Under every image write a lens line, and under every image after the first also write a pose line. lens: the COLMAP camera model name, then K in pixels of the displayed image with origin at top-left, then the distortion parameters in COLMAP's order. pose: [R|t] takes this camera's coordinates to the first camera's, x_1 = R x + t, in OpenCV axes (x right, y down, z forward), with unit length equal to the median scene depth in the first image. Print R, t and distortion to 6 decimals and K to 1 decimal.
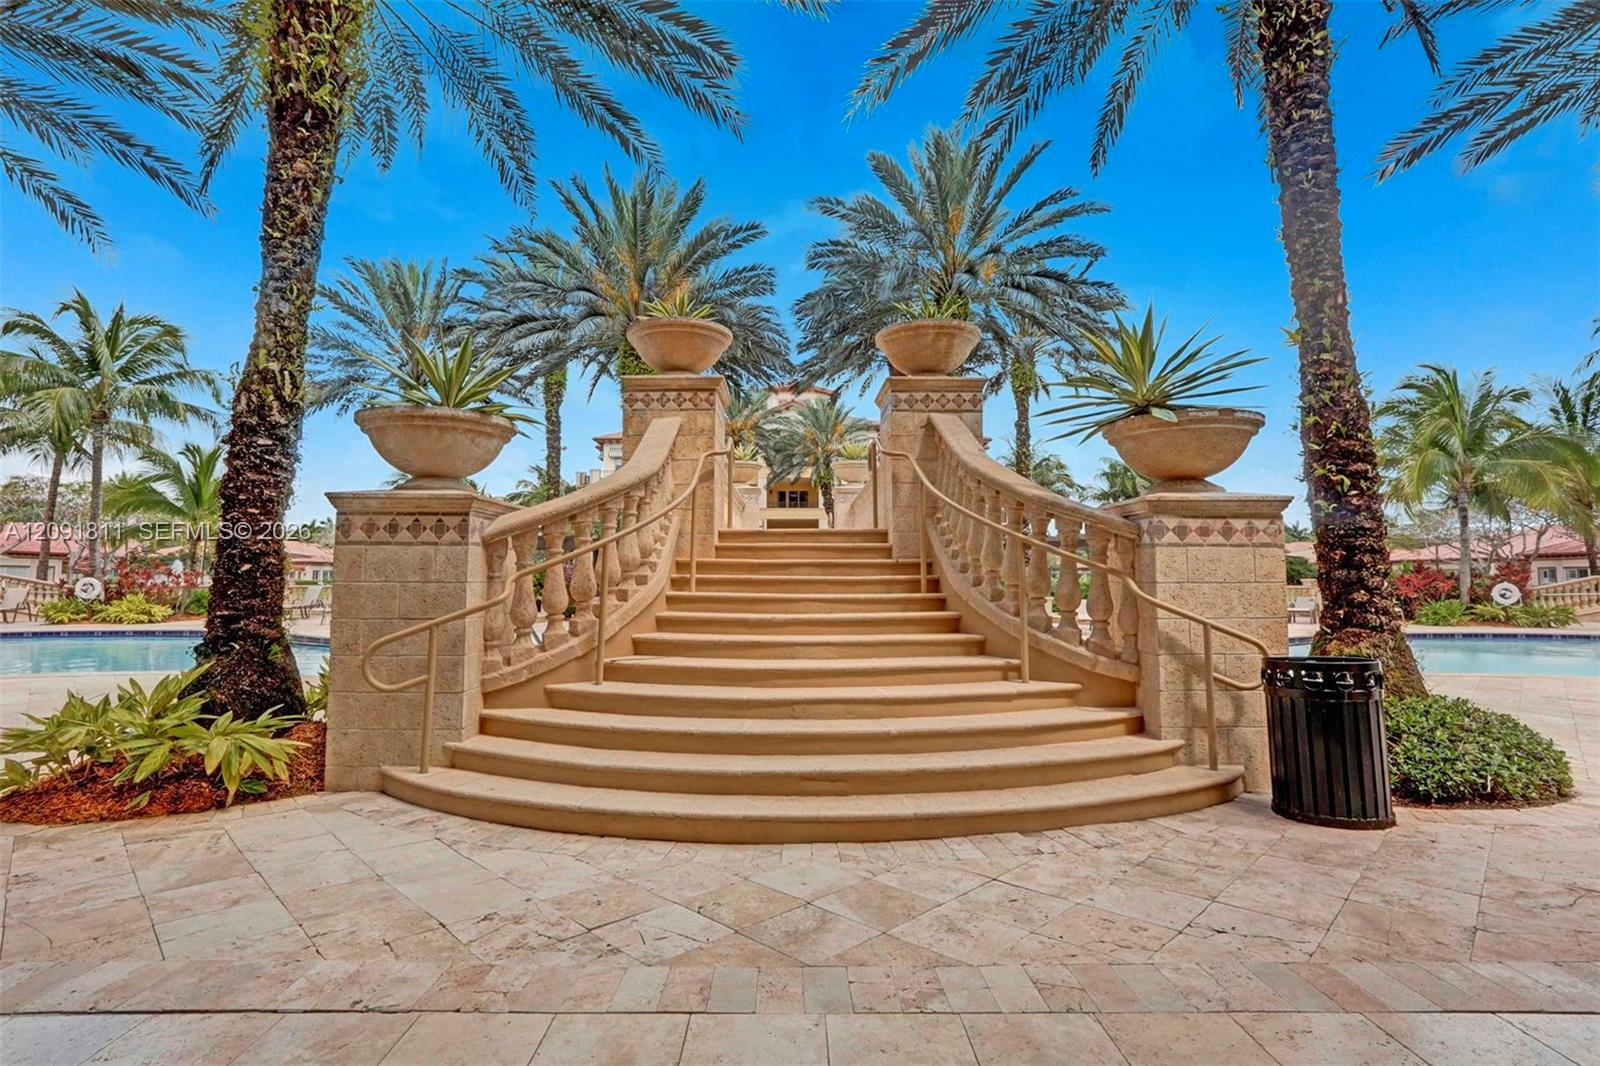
lens RADIAL K [[749.4, 0, 790.6], [0, 749.4, 520.6], [0, 0, 1]] dist [-0.000221, 0.000971]
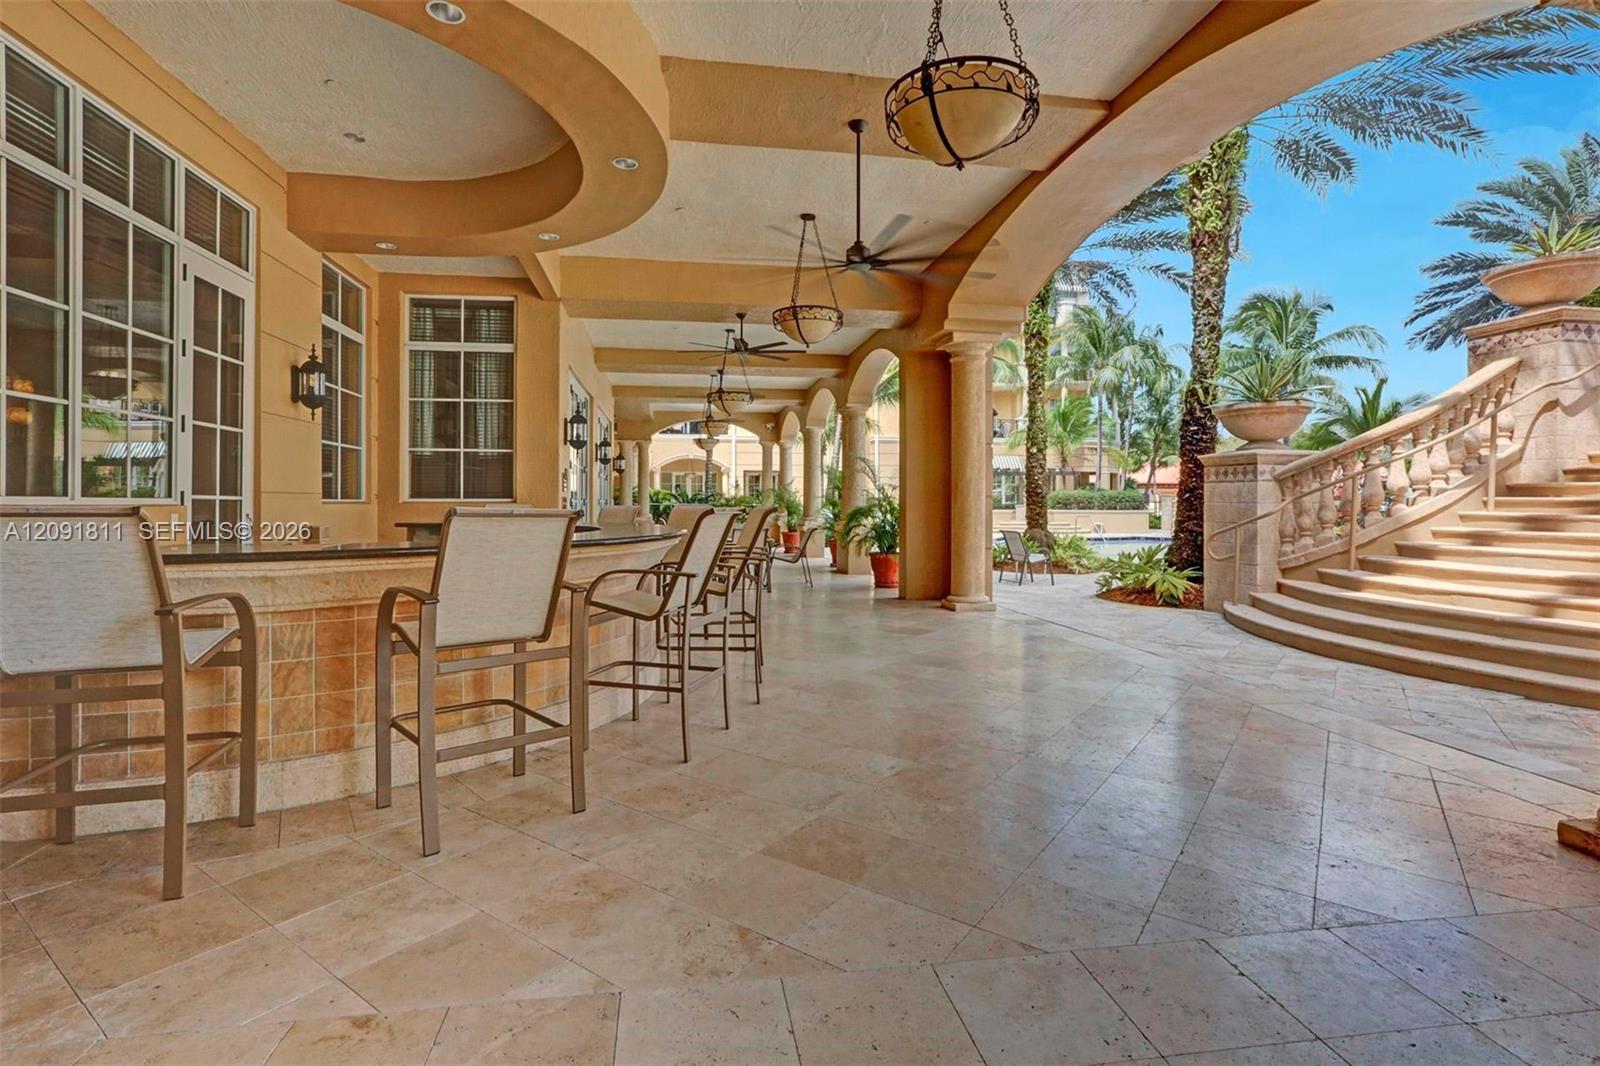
lens RADIAL K [[749.4, 0, 800.9], [0, 749.4, 519.3], [0, 0, 1]] dist [-0.000221, 0.000971]
pose [[0.165894, 0.018422, -0.985972, 1.040168], [0.079450, 0.996326, 0.031983, -0.017782], [0.982938, -0.083642, 0.163821, -0.304498]]
